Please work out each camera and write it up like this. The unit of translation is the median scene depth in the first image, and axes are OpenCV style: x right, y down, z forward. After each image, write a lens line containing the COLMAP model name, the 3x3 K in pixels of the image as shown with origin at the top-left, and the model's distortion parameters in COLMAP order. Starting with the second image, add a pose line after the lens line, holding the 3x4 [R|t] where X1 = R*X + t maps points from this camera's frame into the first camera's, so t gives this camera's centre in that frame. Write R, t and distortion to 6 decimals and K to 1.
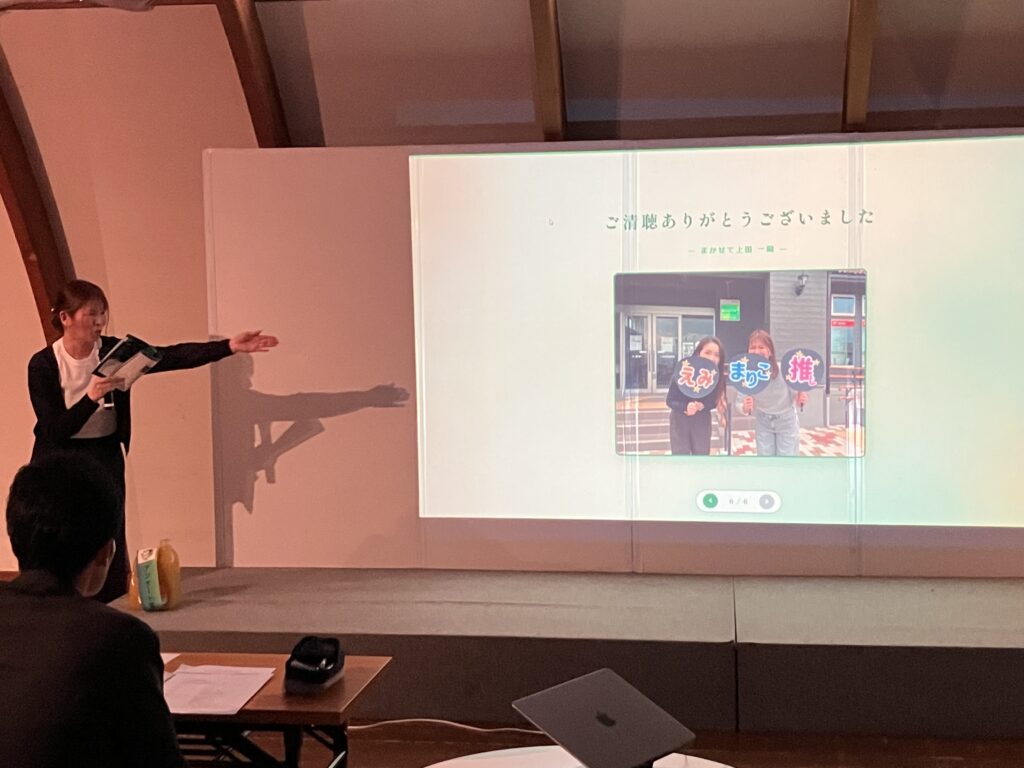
lens RADIAL K [[1553.4, 0, 514.9], [0, 1553.4, 379.6], [0, 0, 1]] dist [0.048179, 0.000000]
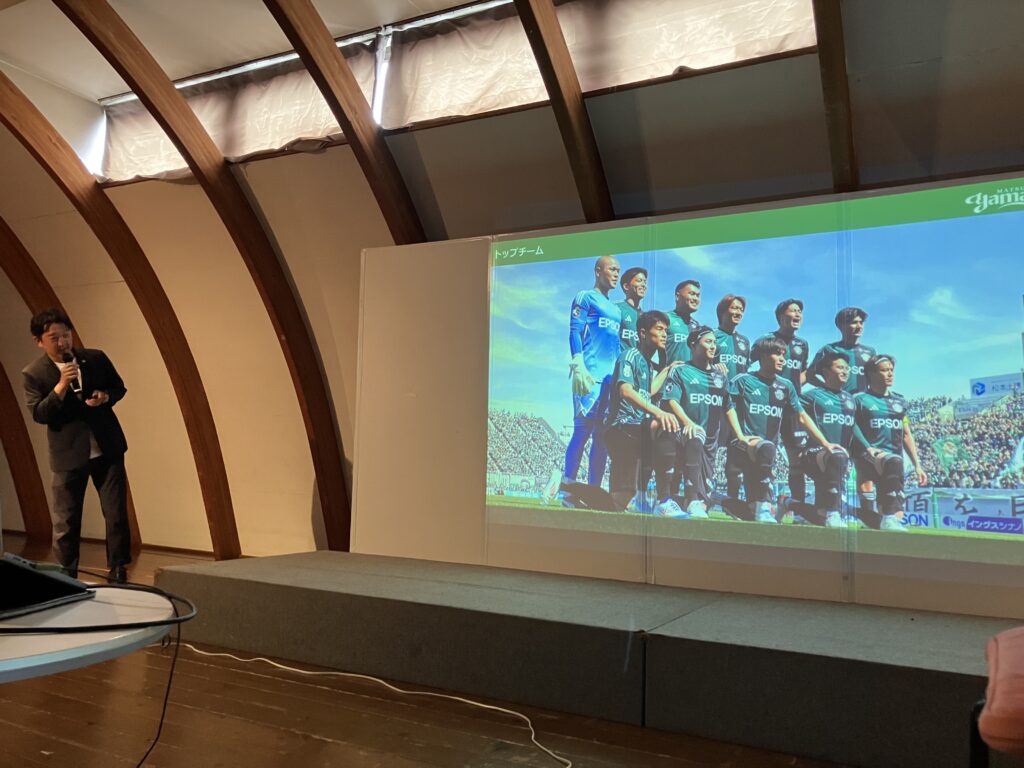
lens RADIAL K [[849.8, 0, 515.2], [0, 849.8, 380.2], [0, 0, 1]] dist [-0.037787, 0.048843]
pose [[0.933100, 0.006445, -0.359559, 0.212658], [-0.068693, 0.984623, -0.160618, 0.085203], [0.352995, 0.174572, 0.919195, 0.372698]]
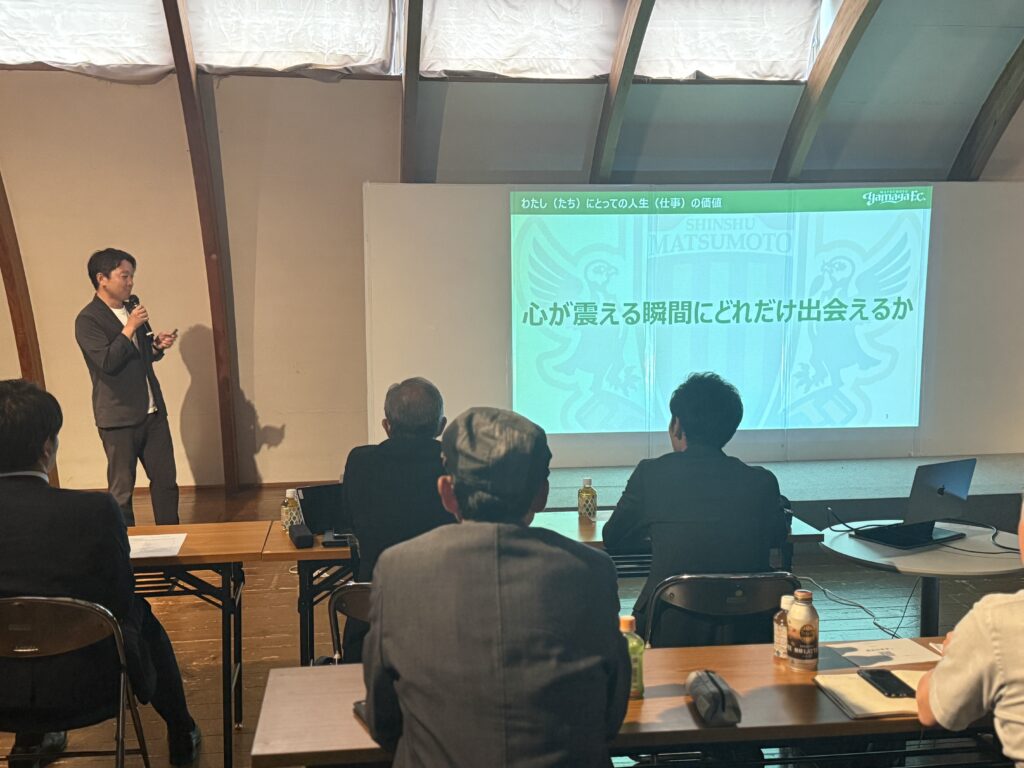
lens RADIAL K [[1122.2, 0, 511.1], [0, 1122.2, 404.6], [0, 0, 1]] dist [0.036886, 0.000000]
pose [[0.964087, -0.025087, 0.264398, -0.355828], [0.012897, 0.998777, 0.047738, 0.007767], [-0.265272, -0.042614, 0.963231, -0.034586]]
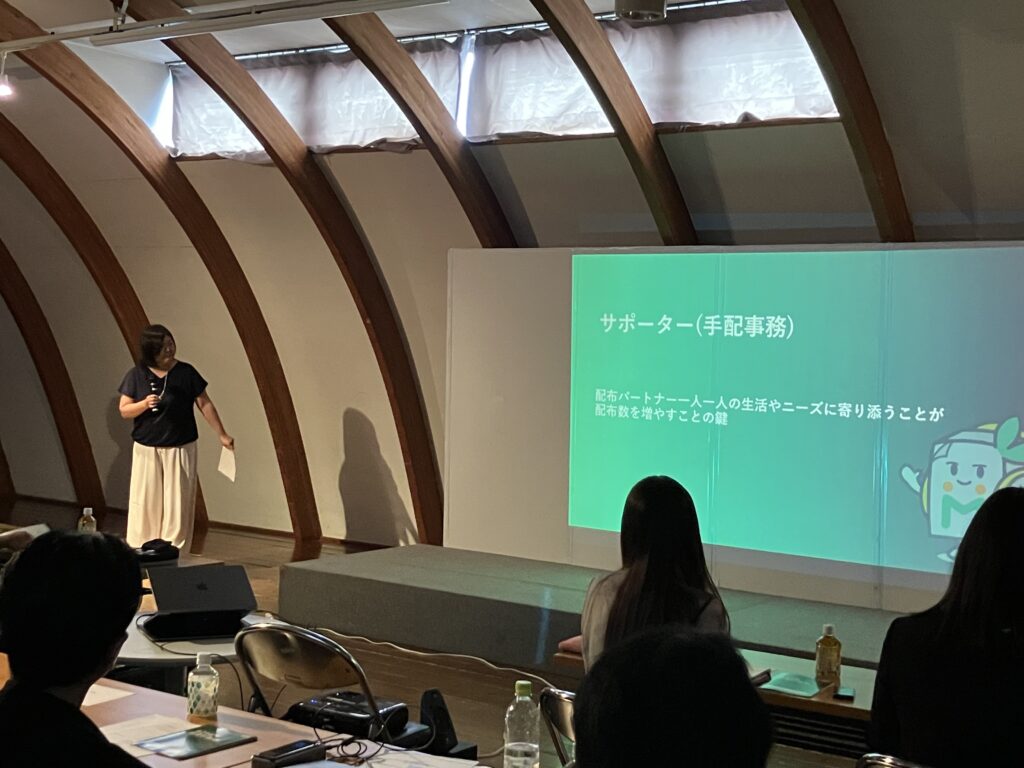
lens RADIAL K [[1464.2, 0, 511.0], [0, 1464.2, 386.2], [0, 0, 1]] dist [0.014535, 0.000000]
pose [[0.880282, 0.056758, -0.471044, 0.492142], [-0.075667, 0.996906, -0.021285, 0.000096], [0.468378, 0.054379, 0.881853, -0.136964]]
